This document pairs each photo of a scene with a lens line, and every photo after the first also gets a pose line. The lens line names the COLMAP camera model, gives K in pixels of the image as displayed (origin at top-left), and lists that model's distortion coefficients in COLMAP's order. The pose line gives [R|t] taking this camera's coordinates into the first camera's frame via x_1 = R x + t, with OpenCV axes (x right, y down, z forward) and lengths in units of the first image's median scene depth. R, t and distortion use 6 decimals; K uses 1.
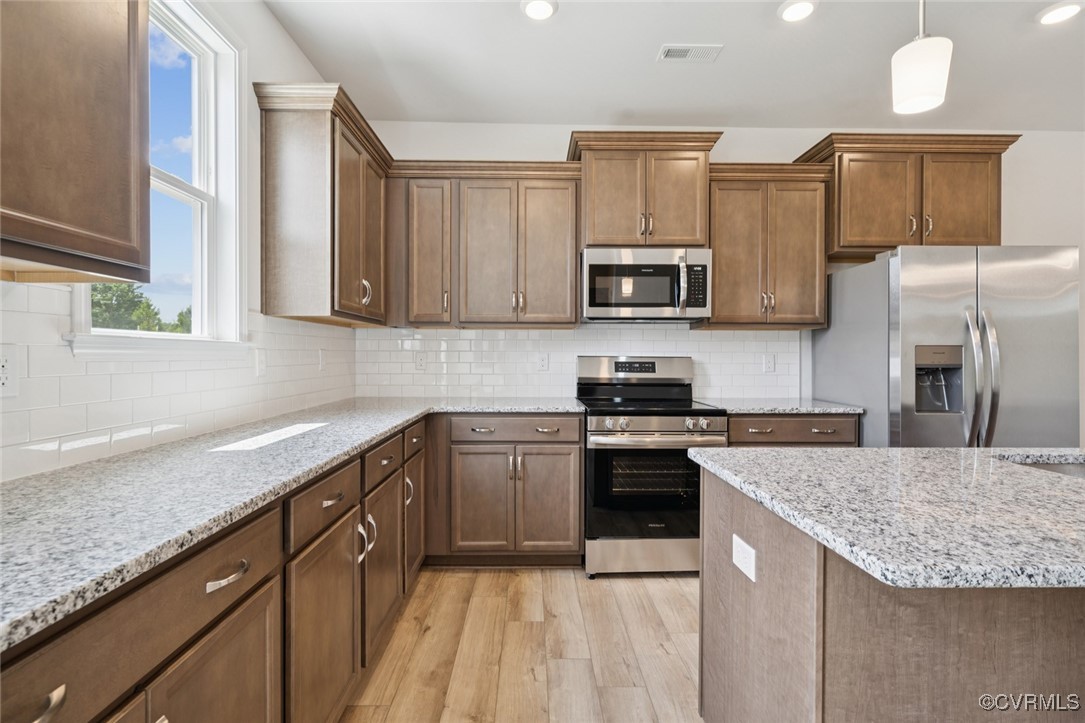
lens RADIAL K [[545.3, 0, 531.9], [0, 545.3, 360.9], [0, 0, 1]] dist [0.024451, -0.000954]
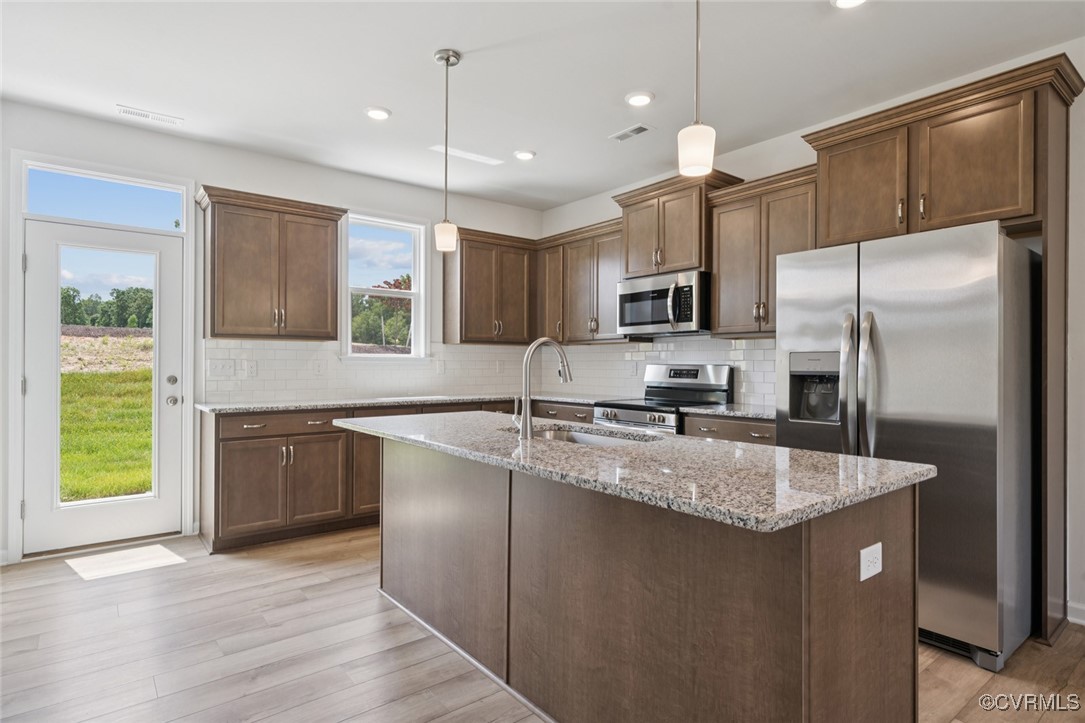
lens RADIAL K [[577.1, 0, 545.6], [0, 577.1, 363.6], [0, 0, 1]] dist [-0.000975, -0.000767]
pose [[0.582809, -0.002079, -0.812607, 1.132728], [-0.007302, 0.999943, -0.007795, 0.002780], [0.812576, 0.010477, 0.582761, 0.034883]]
